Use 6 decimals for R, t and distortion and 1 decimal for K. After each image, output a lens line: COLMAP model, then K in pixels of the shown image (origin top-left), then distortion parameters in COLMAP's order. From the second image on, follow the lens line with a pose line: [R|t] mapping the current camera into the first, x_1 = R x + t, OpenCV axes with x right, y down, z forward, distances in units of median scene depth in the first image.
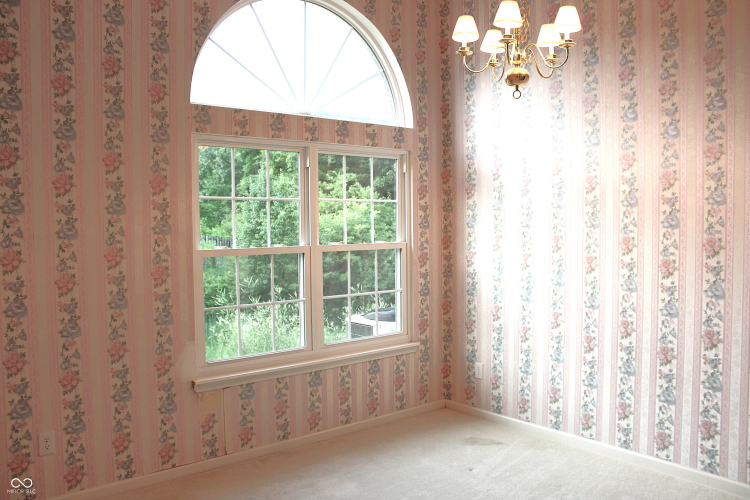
lens RADIAL K [[644.7, 0, 375.1], [0, 644.7, 251.7], [0, 0, 1]] dist [-0.090413, 0.102715]
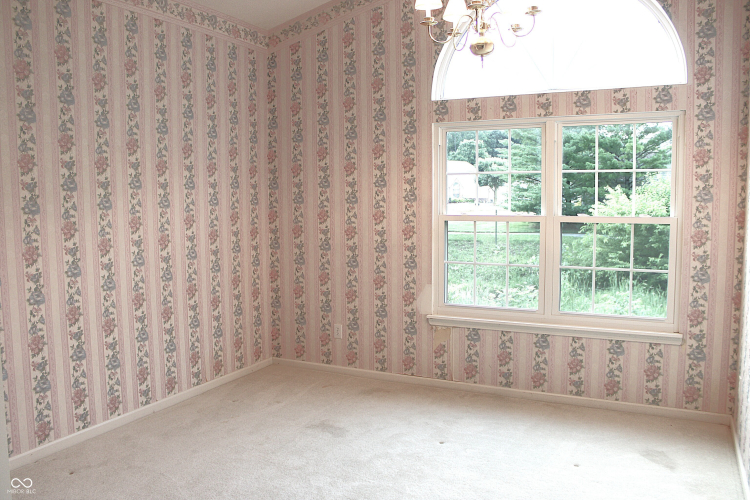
lens RADIAL K [[644.7, 0, 375.6], [0, 644.7, 250.6], [0, 0, 1]] dist [-0.090413, 0.102715]
pose [[0.409657, 0.083224, -0.908435, 0.831614], [-0.041832, 0.996496, 0.072428, -0.019033], [0.911280, 0.008331, 0.411703, 0.350336]]
